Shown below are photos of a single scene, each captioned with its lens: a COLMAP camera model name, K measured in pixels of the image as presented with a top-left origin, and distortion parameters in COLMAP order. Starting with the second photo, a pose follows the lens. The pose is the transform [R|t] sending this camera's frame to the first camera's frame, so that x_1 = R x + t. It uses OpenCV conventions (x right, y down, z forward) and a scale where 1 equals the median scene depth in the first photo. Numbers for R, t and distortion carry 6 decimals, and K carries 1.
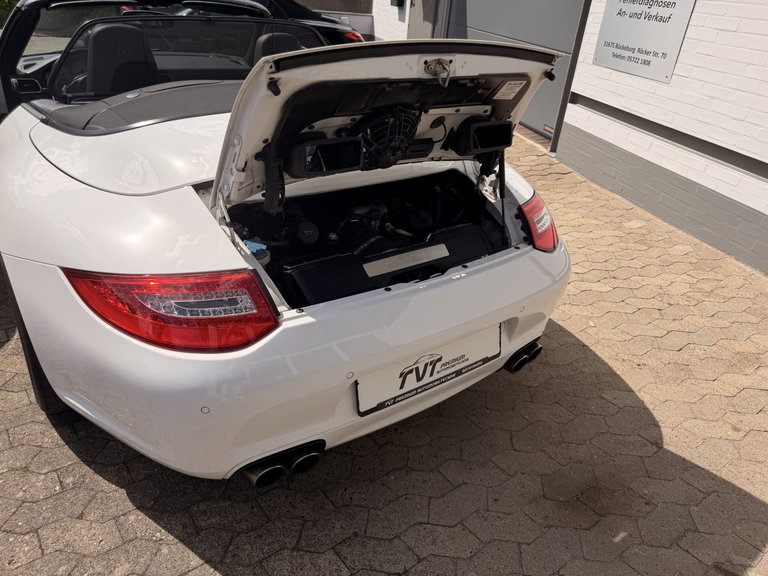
lens RADIAL K [[547.3, 0, 384.0], [0, 547.3, 288.0], [0, 0, 1]] dist [0.022504, -0.028879]
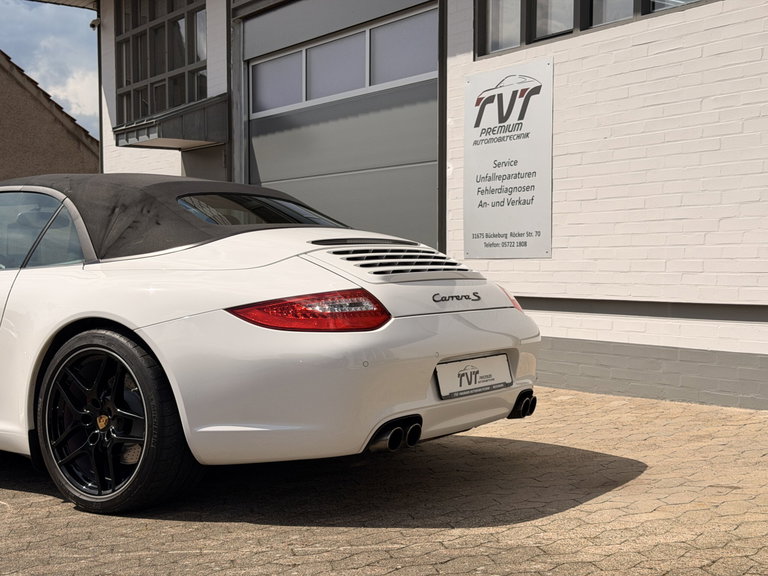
lens RADIAL K [[1072.6, 0, 384.0], [0, 1072.6, 288.0], [0, 0, 1]] dist [0.105076, -0.006699]
pose [[0.940038, -0.088352, 0.329426, -0.383670], [0.230321, 0.876815, -0.422075, 0.403454], [-0.251555, 0.472641, 0.844589, -0.495664]]
